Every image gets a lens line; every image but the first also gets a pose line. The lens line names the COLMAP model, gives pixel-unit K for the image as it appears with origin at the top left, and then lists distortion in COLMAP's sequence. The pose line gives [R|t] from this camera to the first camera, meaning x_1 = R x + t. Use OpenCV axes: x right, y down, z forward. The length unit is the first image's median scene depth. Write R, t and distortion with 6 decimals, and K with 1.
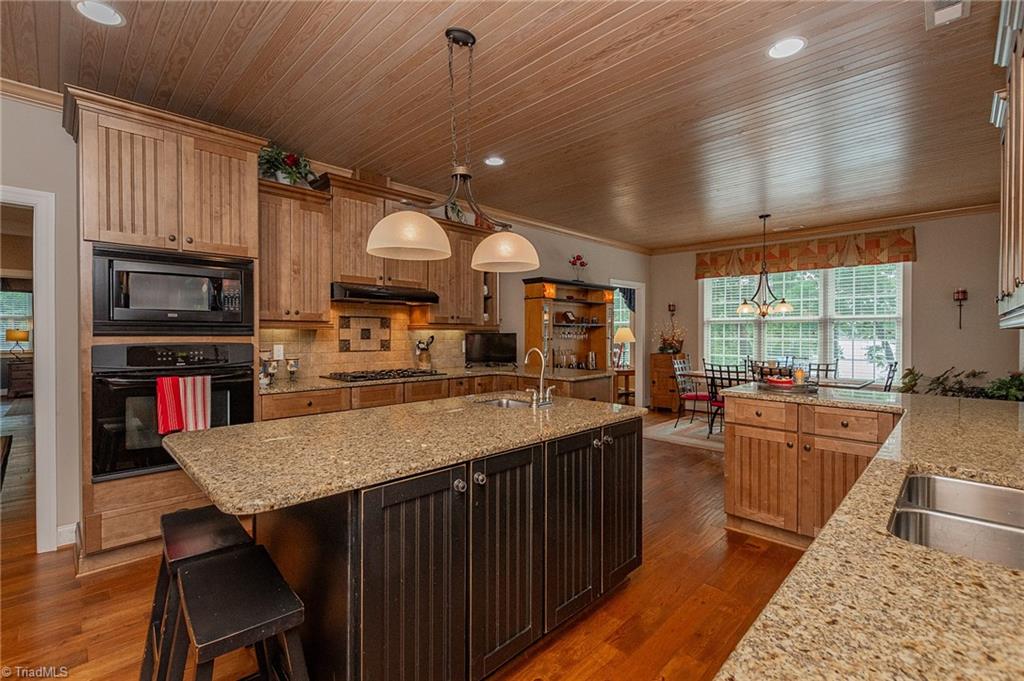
lens RADIAL K [[467.0, 0, 513.4], [0, 467.0, 338.3], [0, 0, 1]] dist [0.002301, 0.000115]
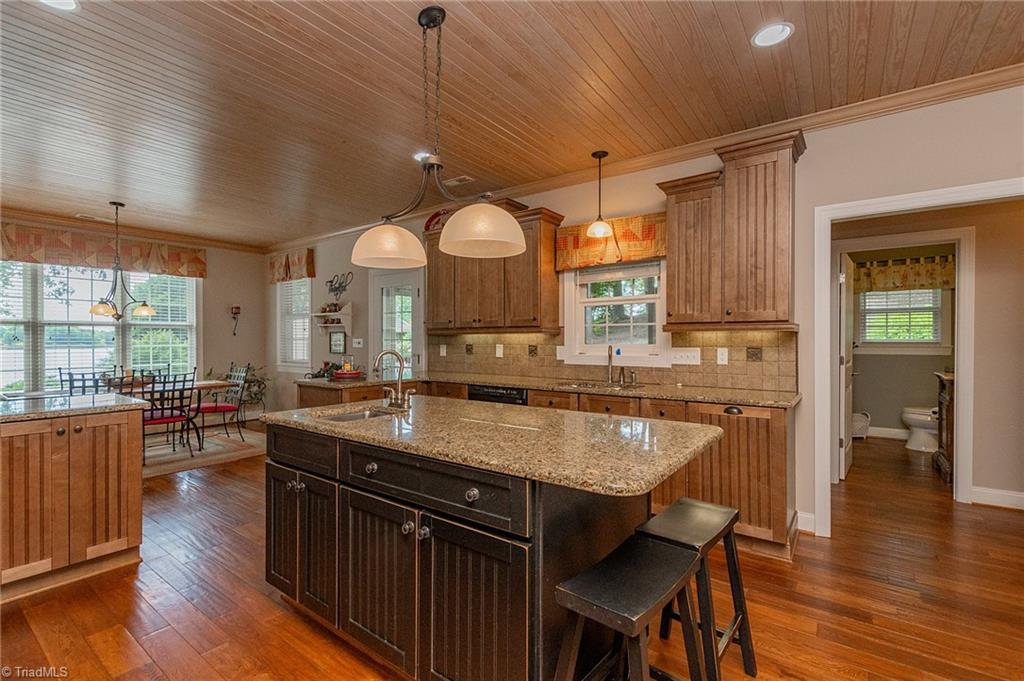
lens RADIAL K [[467.0, 0, 511.6], [0, 467.0, 341.0], [0, 0, 1]] dist [0.002301, 0.000115]
pose [[-0.152250, -0.001828, 0.988340, -0.429213], [0.011012, 0.999933, 0.003546, -0.001578], [-0.988281, 0.011423, -0.152220, 0.406335]]
